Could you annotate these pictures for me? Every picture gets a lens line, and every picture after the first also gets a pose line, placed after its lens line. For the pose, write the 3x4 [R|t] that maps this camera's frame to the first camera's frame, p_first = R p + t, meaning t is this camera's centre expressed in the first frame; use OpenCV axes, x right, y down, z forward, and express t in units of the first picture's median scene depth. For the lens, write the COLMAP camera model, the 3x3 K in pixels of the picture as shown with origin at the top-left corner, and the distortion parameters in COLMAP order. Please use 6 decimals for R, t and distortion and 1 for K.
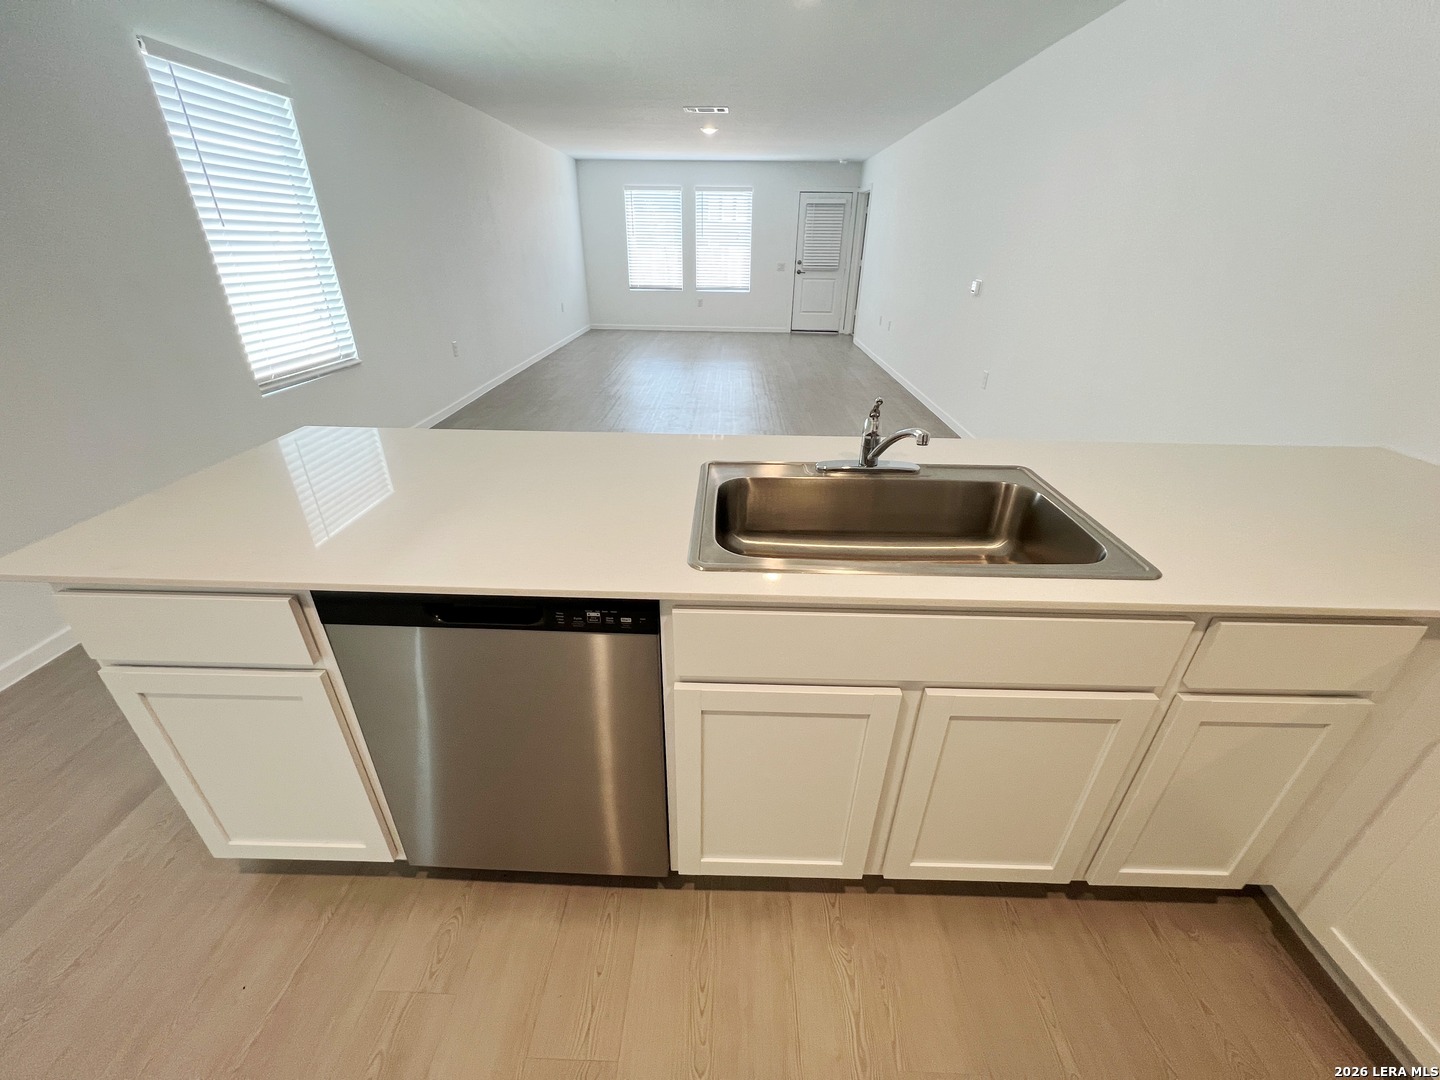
lens RADIAL K [[577.0, 0, 717.2], [0, 577.0, 537.4], [0, 0, 1]] dist [-0.002219, -0.000442]
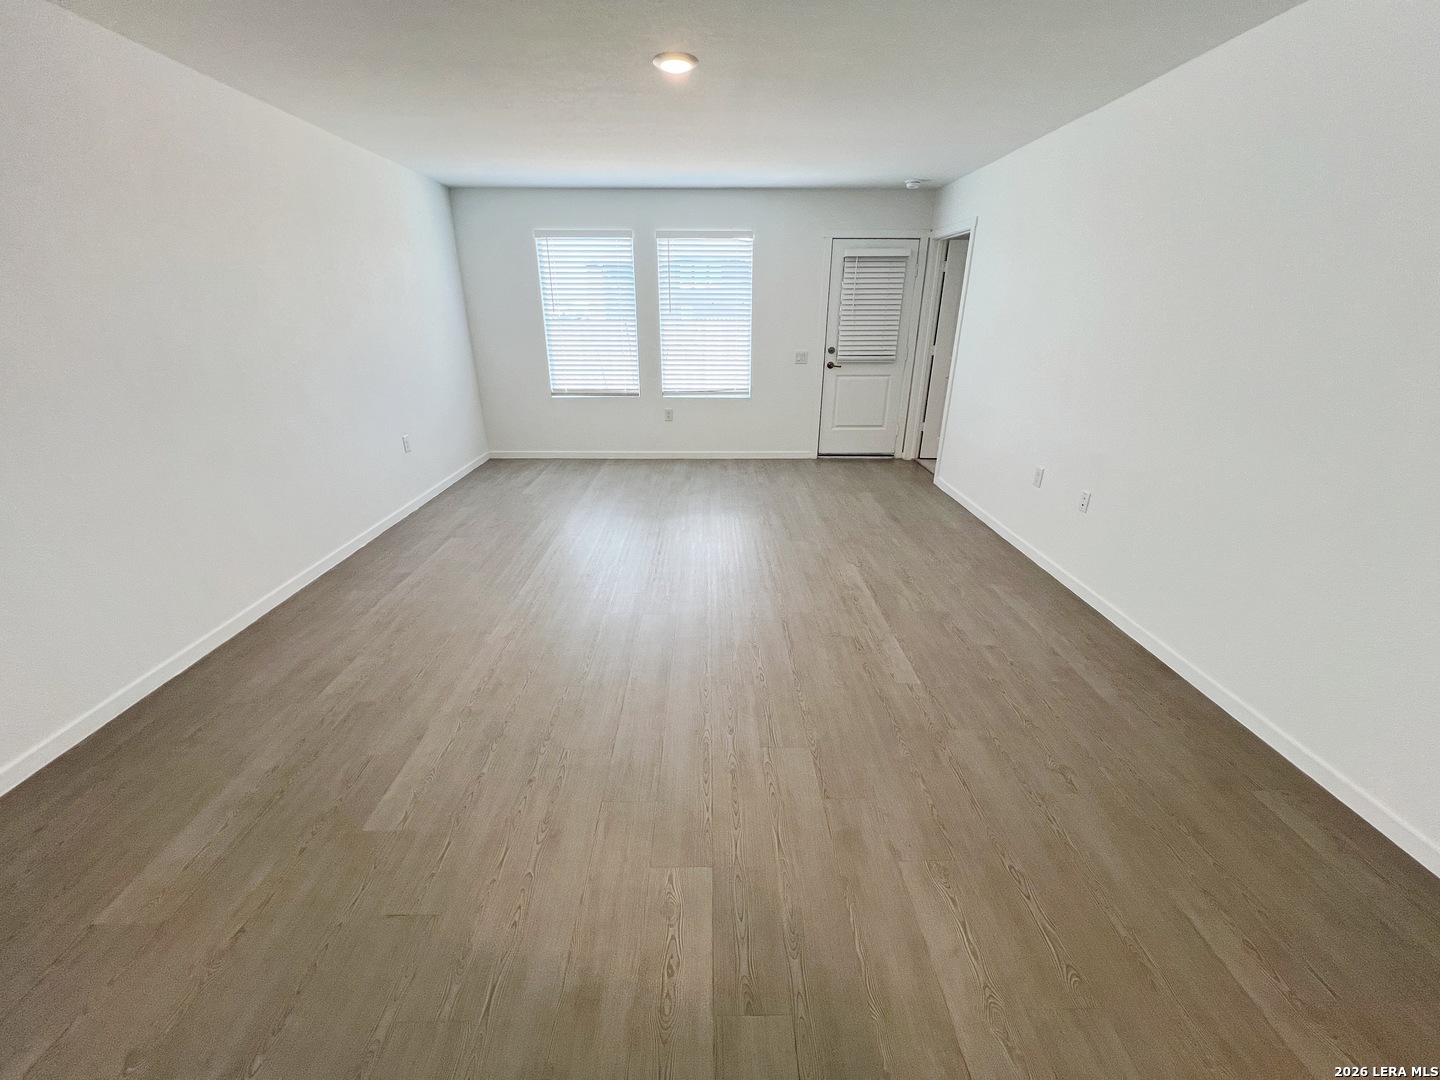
lens RADIAL K [[577.0, 0, 717.2], [0, 577.0, 537.4], [0, 0, 1]] dist [-0.002219, -0.000442]
pose [[0.998978, -0.025405, 0.037380, -0.005126], [0.028860, 0.995059, -0.094998, -0.228199], [-0.034782, 0.095980, 0.994775, 0.421907]]
